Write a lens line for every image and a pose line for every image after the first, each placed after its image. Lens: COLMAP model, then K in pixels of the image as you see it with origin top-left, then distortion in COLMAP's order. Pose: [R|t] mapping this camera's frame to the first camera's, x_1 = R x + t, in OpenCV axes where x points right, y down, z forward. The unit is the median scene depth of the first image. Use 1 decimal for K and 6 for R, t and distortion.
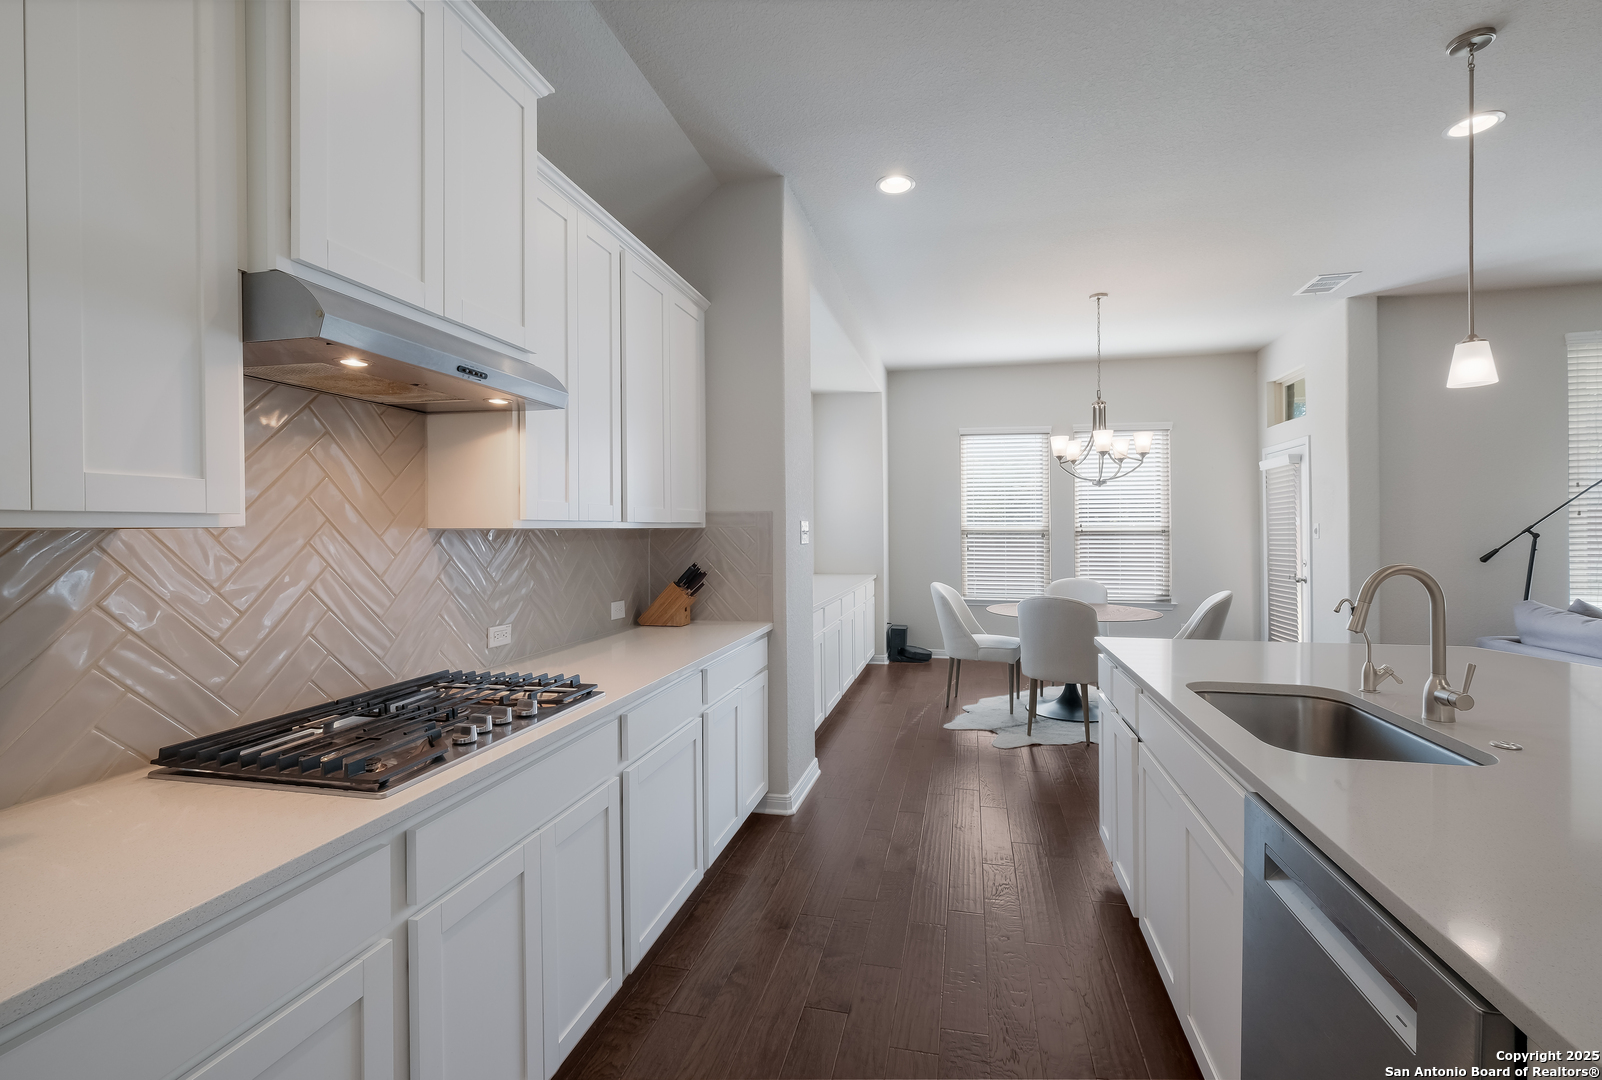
lens RADIAL K [[763.5, 0, 792.1], [0, 763.5, 525.5], [0, 0, 1]] dist [-0.027966, 0.000559]
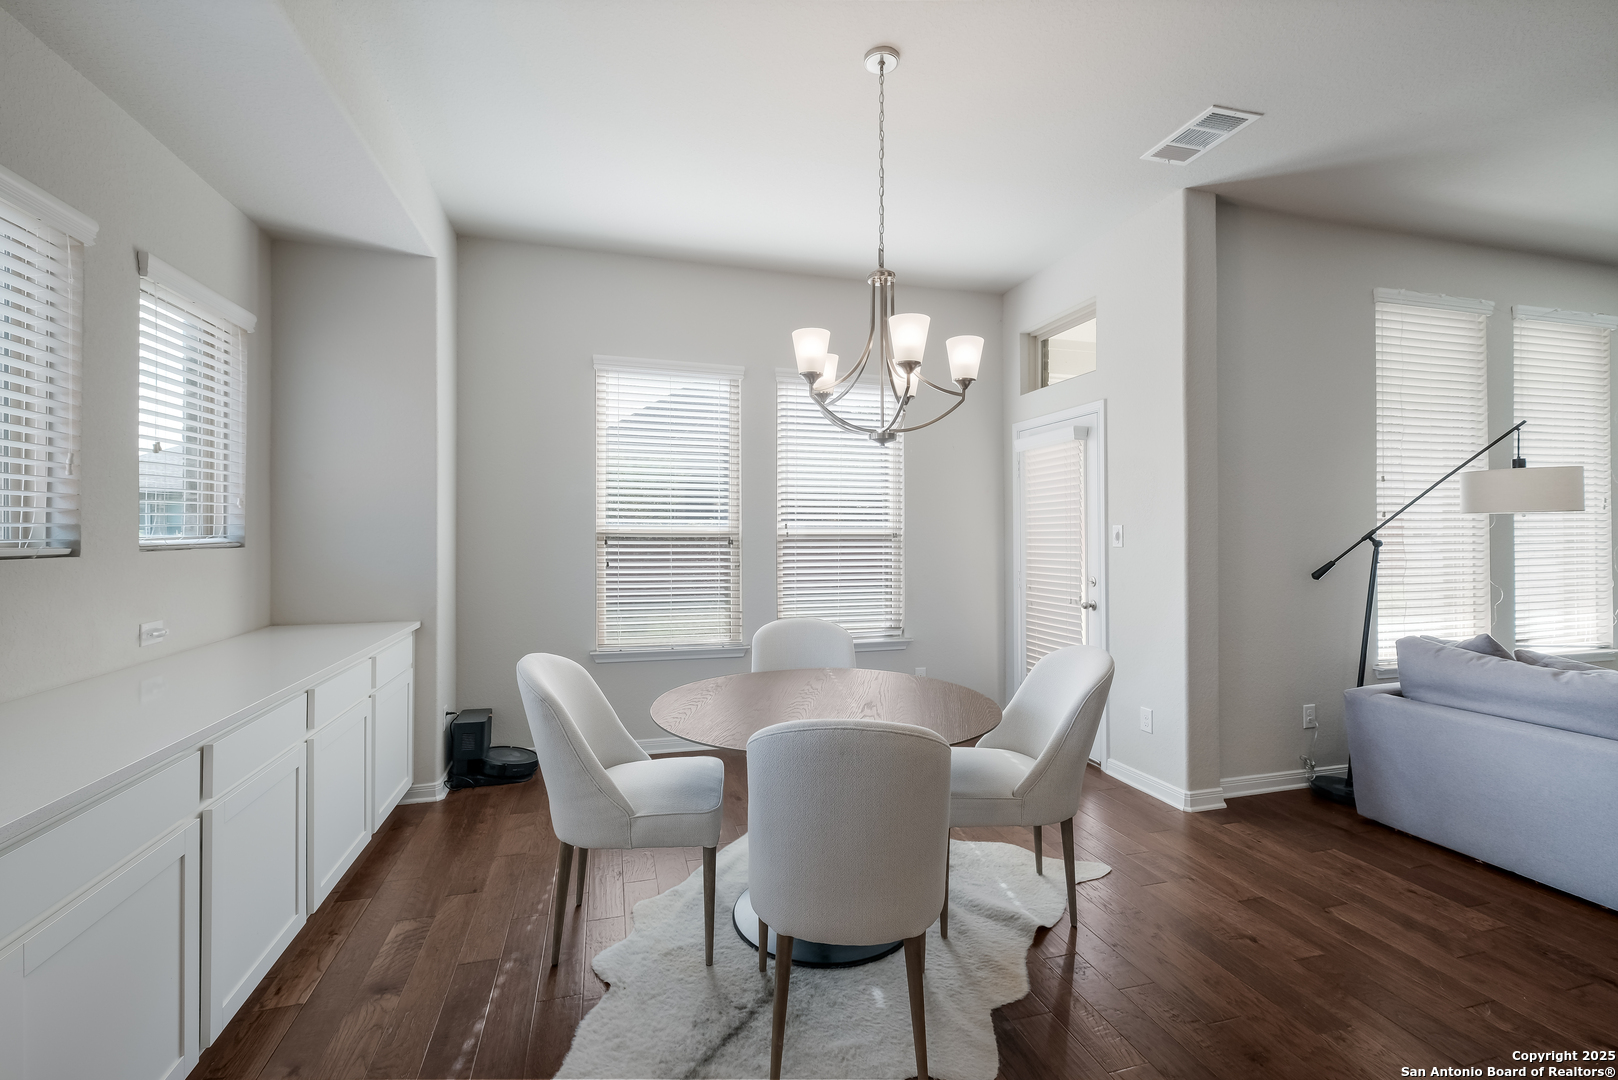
lens RADIAL K [[692.5, 0, 793.8], [0, 692.5, 529.3], [0, 0, 1]] dist [0.001623, -0.000394]
pose [[0.882803, 0.005533, 0.469711, 0.117875], [-0.006477, 0.999979, 0.000395, 0.002214], [-0.469699, -0.003391, 0.882820, 0.508436]]
